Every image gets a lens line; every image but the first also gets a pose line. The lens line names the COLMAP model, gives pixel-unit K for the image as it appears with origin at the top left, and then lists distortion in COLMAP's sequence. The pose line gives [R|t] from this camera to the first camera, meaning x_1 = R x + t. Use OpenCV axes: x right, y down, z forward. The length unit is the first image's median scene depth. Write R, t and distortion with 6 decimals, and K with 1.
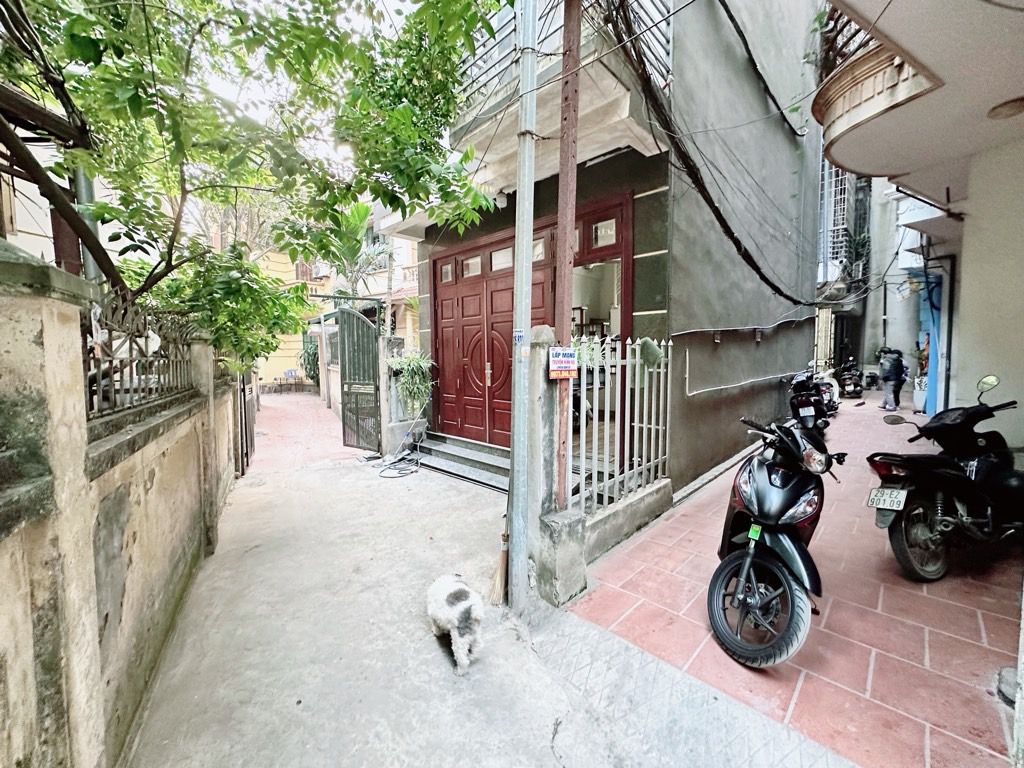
lens RADIAL K [[407.9, 0, 513.9], [0, 407.9, 380.3], [0, 0, 1]] dist [-0.006882, 0.000917]
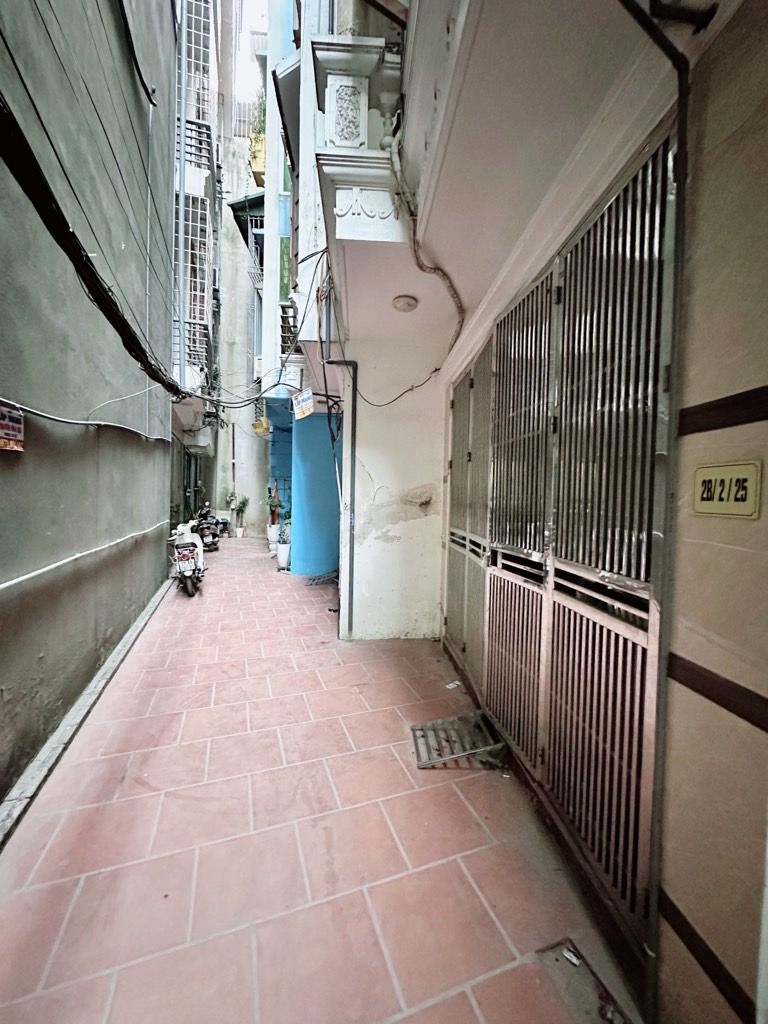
lens RADIAL K [[407.9, 0, 386.2], [0, 407.9, 514.1], [0, 0, 1]] dist [-0.006882, 0.000917]
pose [[0.421599, -0.010042, 0.906727, 0.189441], [0.026125, 0.999658, -0.001076, -0.019395], [-0.906406, 0.024142, 0.421718, 0.266466]]
